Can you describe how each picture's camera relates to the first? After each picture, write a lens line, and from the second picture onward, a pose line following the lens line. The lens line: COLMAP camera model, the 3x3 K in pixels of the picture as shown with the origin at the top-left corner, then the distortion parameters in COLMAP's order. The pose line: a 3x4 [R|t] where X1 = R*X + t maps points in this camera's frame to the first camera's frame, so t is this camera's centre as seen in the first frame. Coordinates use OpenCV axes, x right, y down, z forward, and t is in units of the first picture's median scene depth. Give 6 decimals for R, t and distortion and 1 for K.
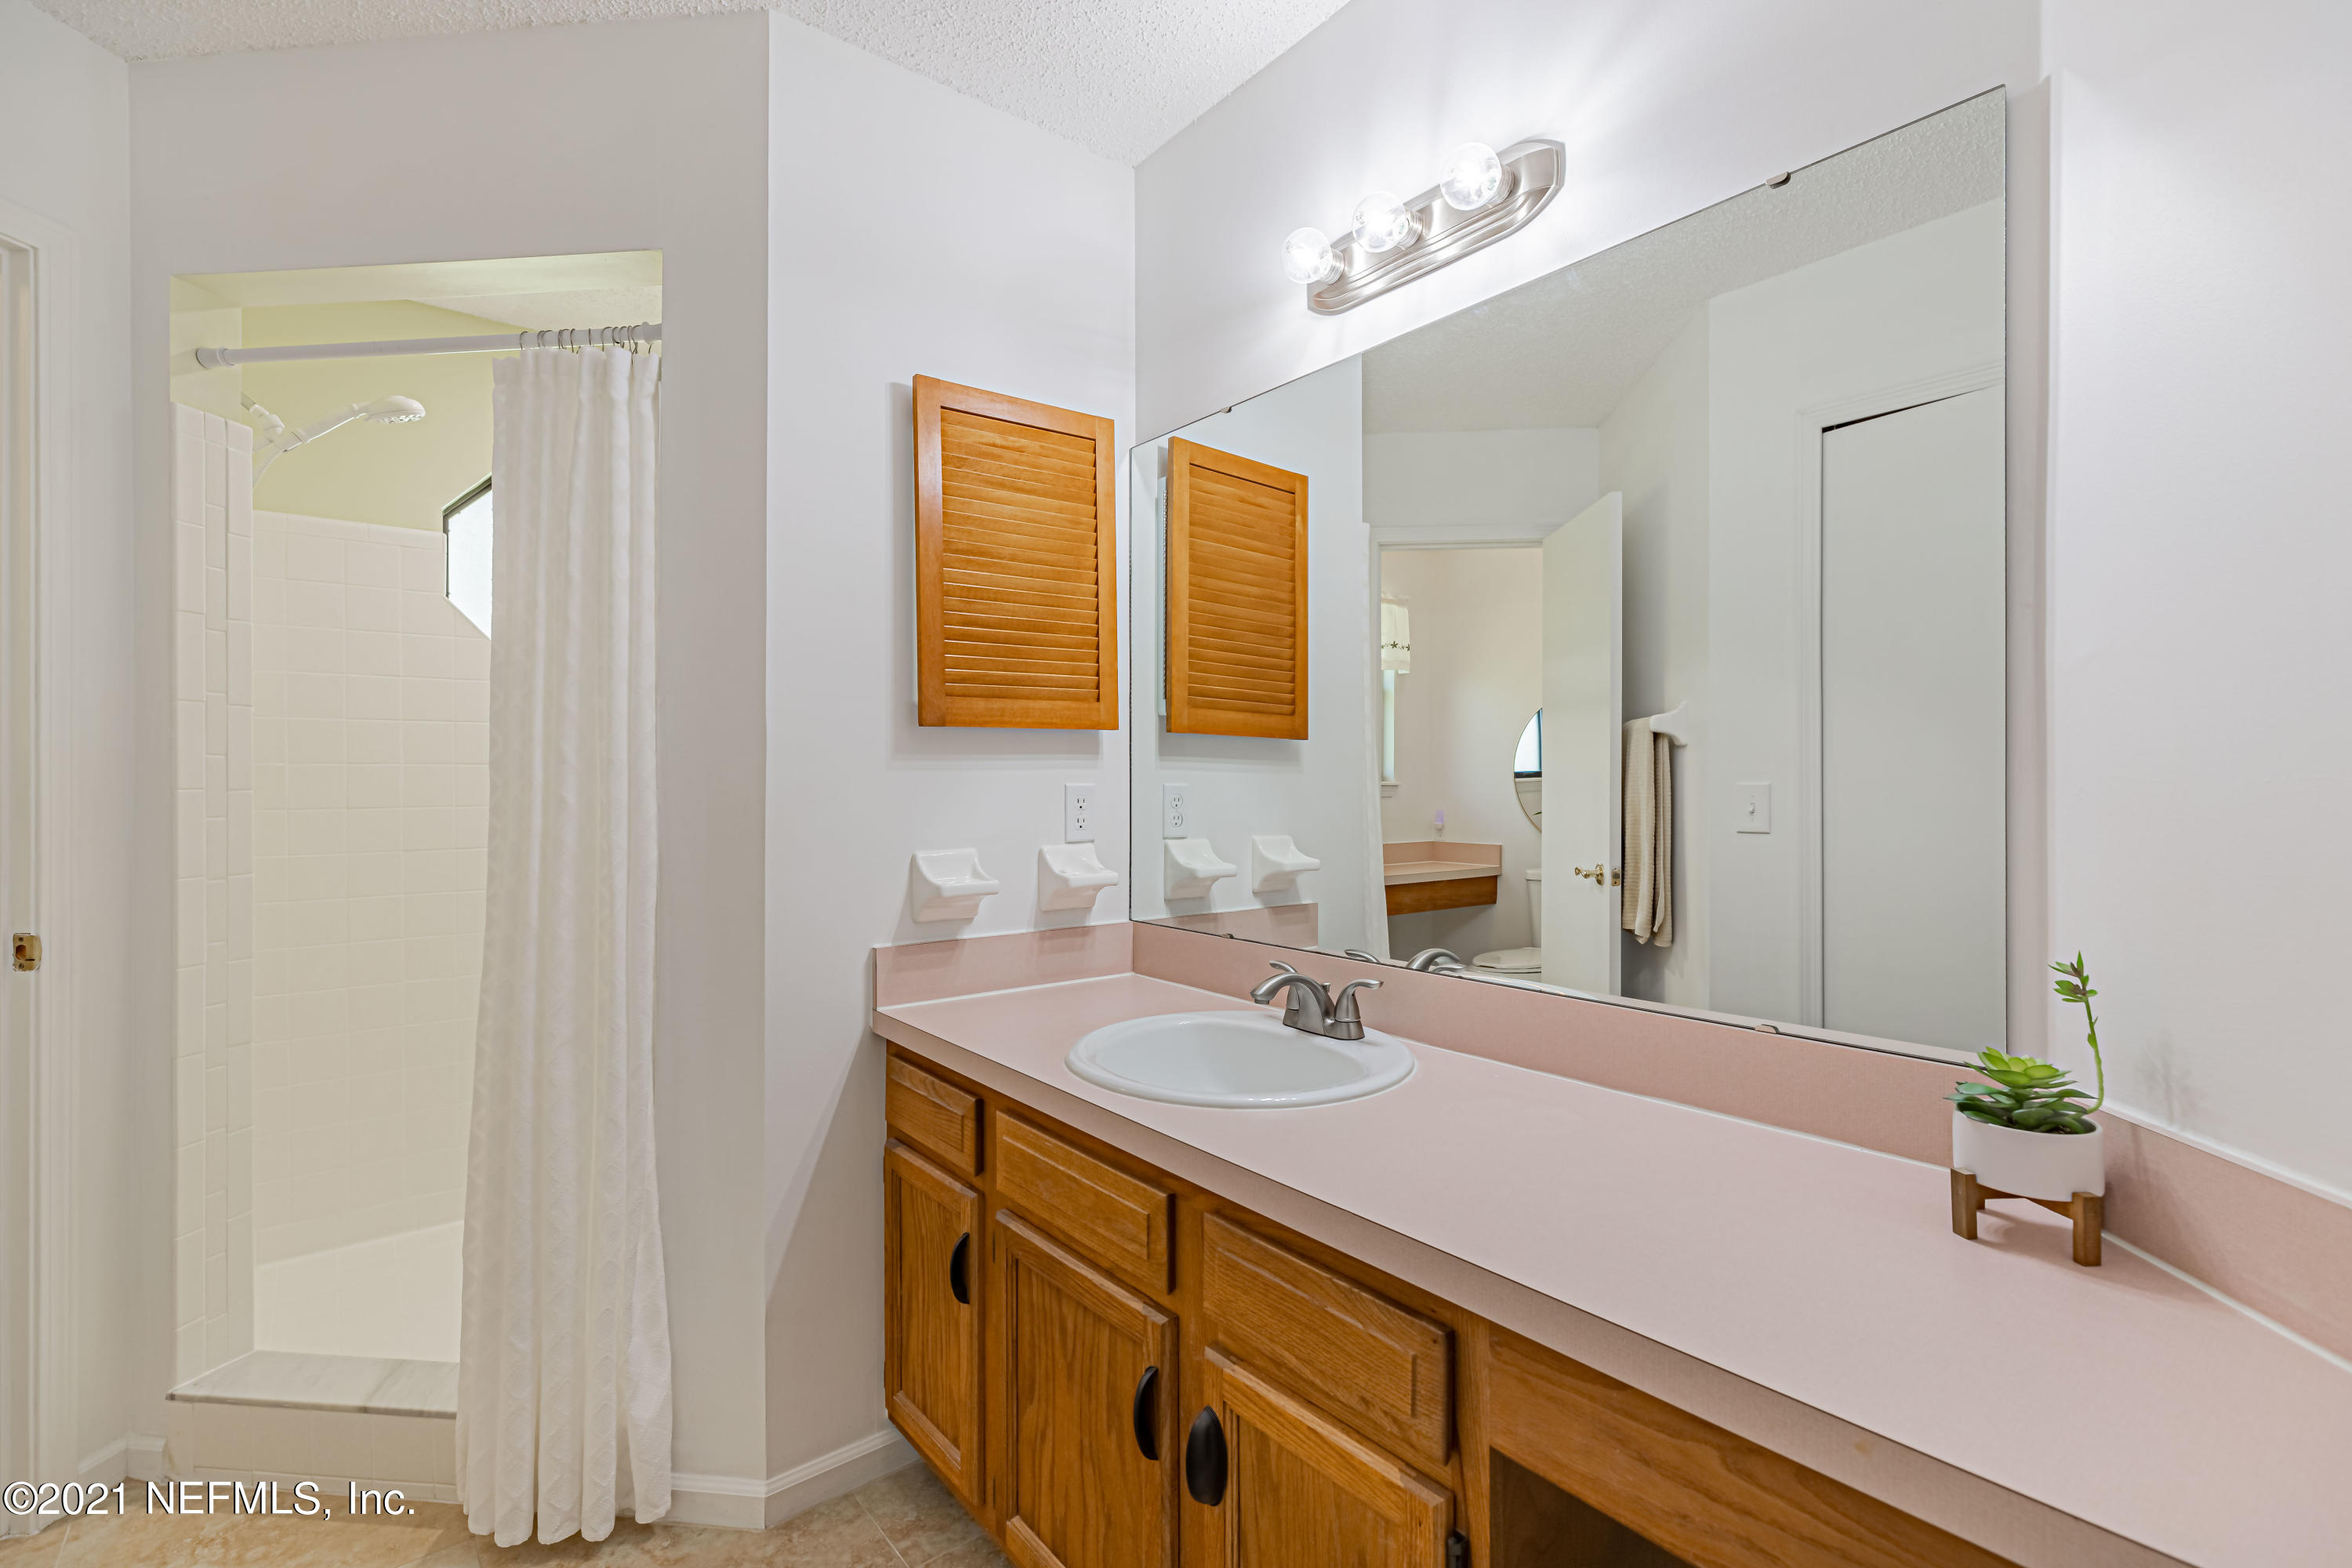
lens RADIAL K [[1048.6, 0, 1173.7], [0, 1048.6, 780.6], [0, 0, 1]] dist [0.003669, -0.000725]
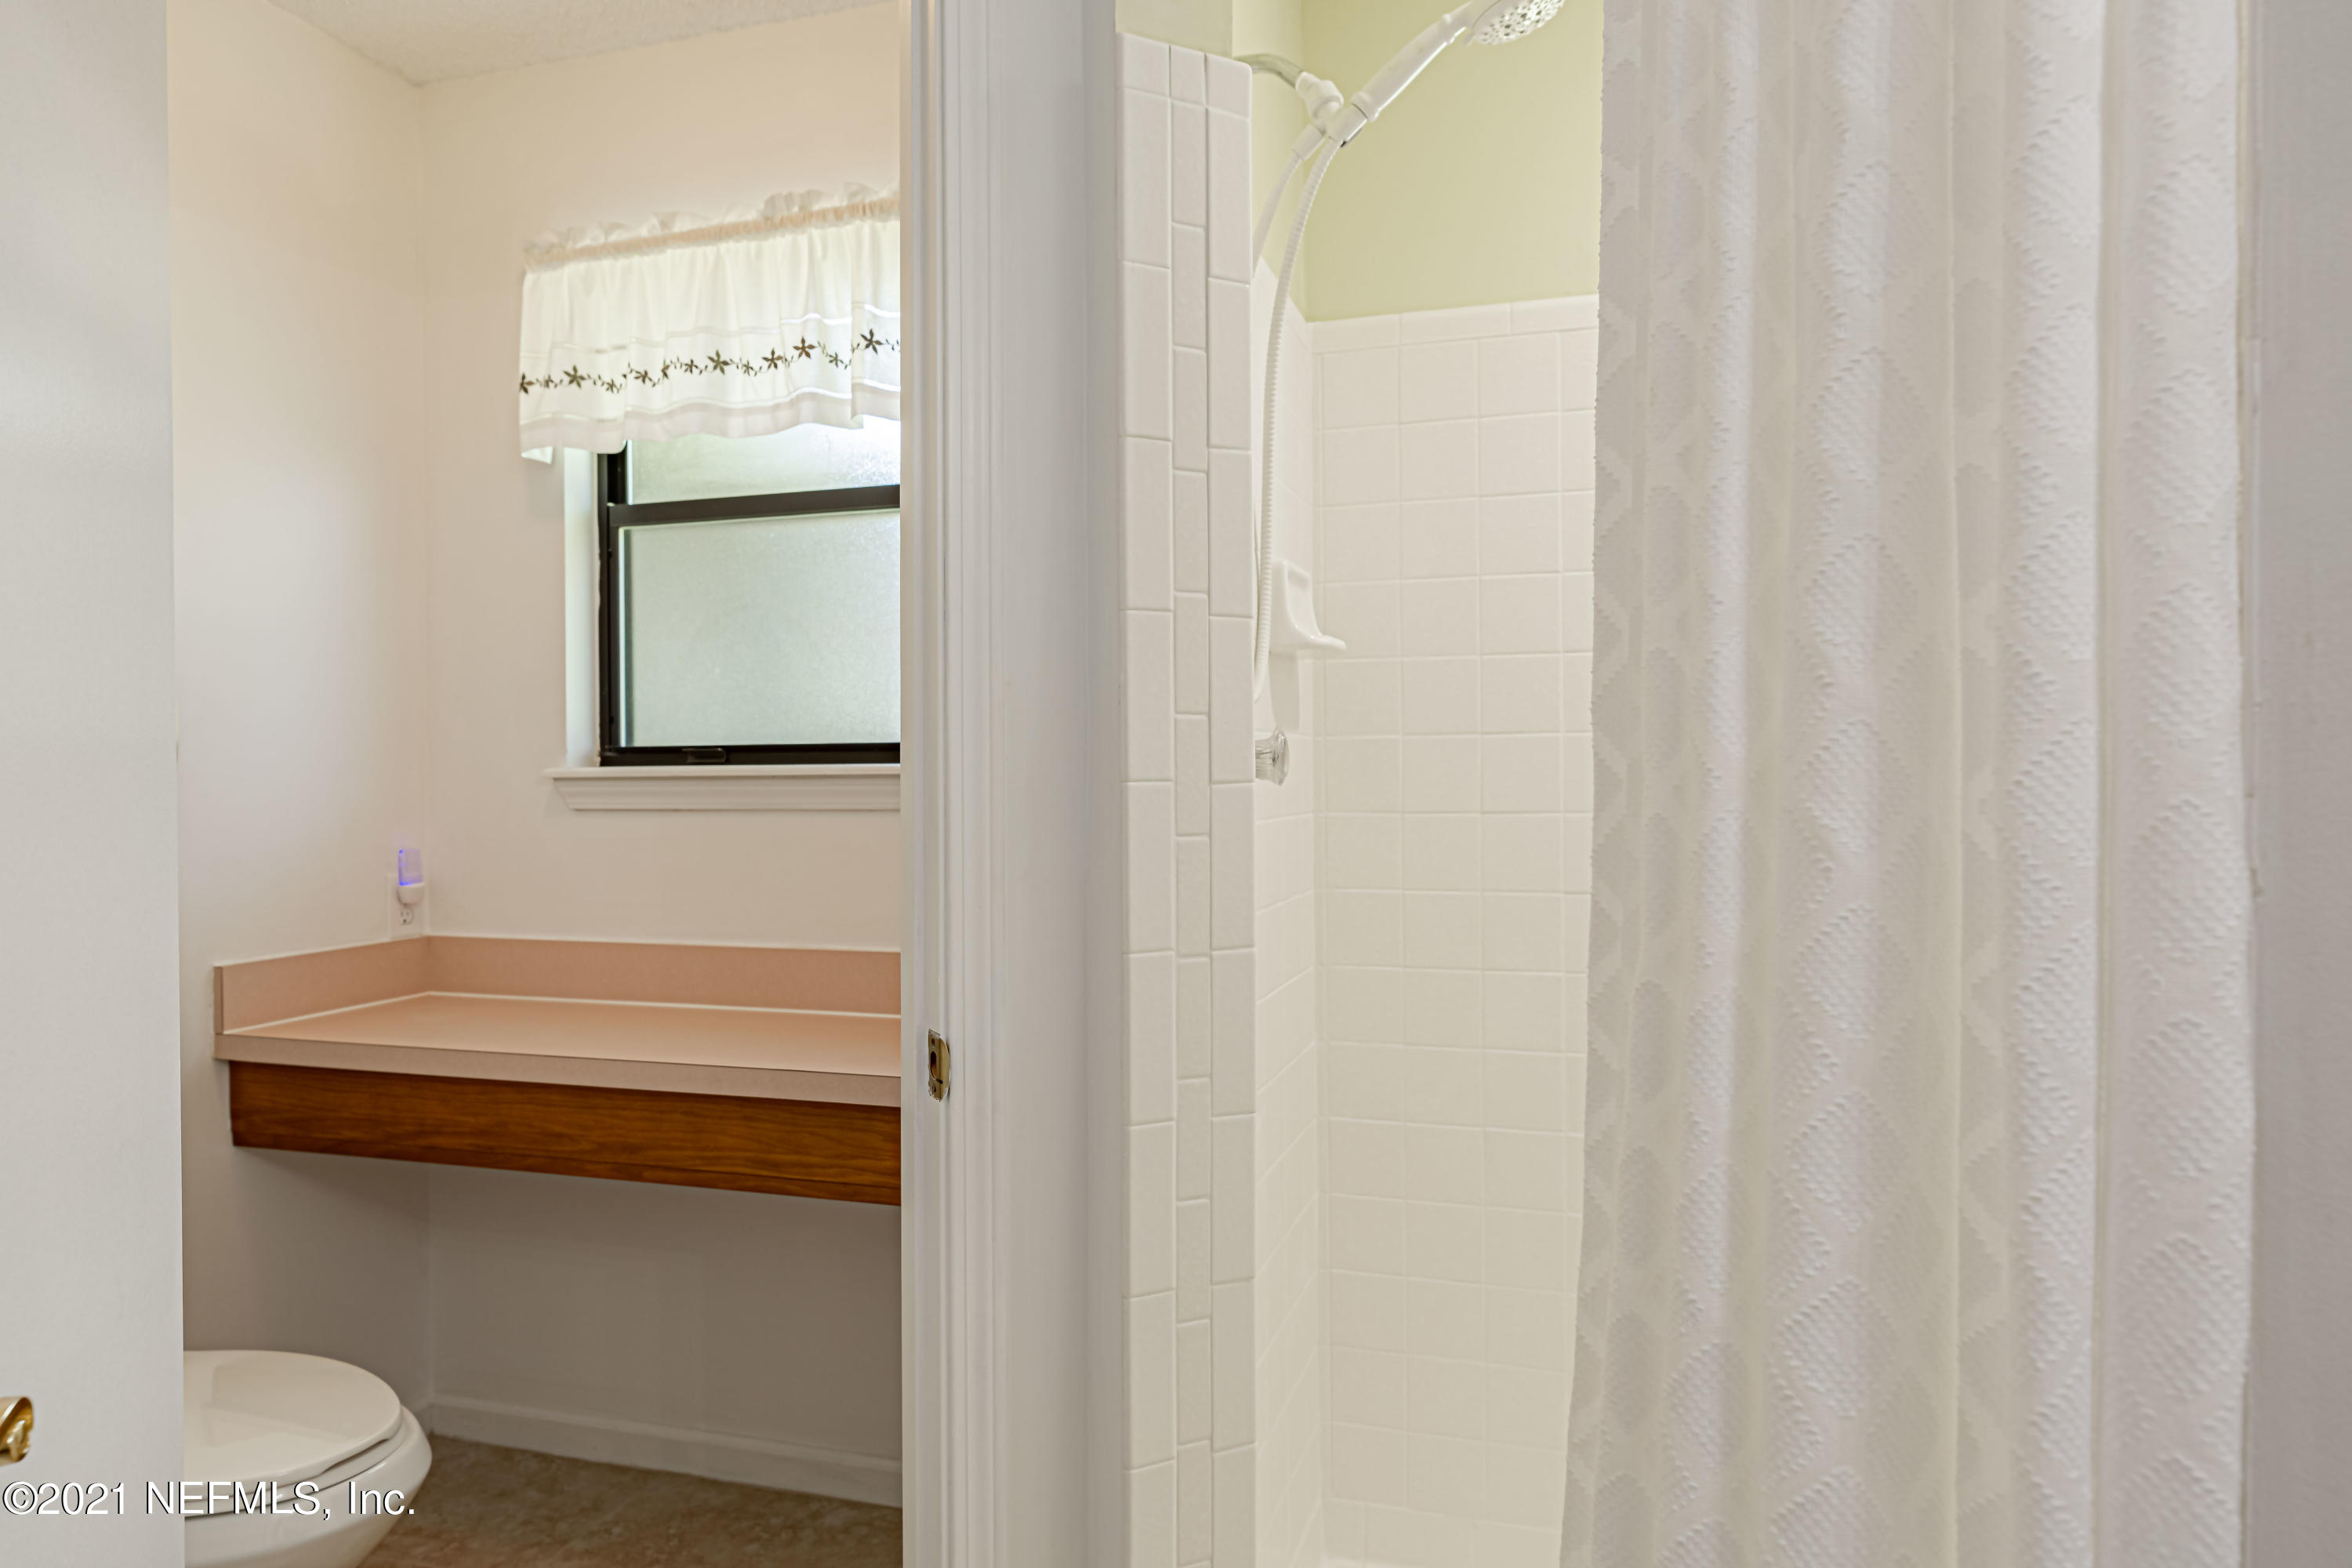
lens RADIAL K [[1403.0, 0, 1176.0], [0, 1403.0, 784.0], [0, 0, 1]] dist [0.002178, -0.000296]
pose [[0.558508, 0.008912, -0.829451, -0.381583], [0.003841, 0.999904, 0.013330, 0.000368], [0.829490, -0.010631, 0.558420, 0.672360]]
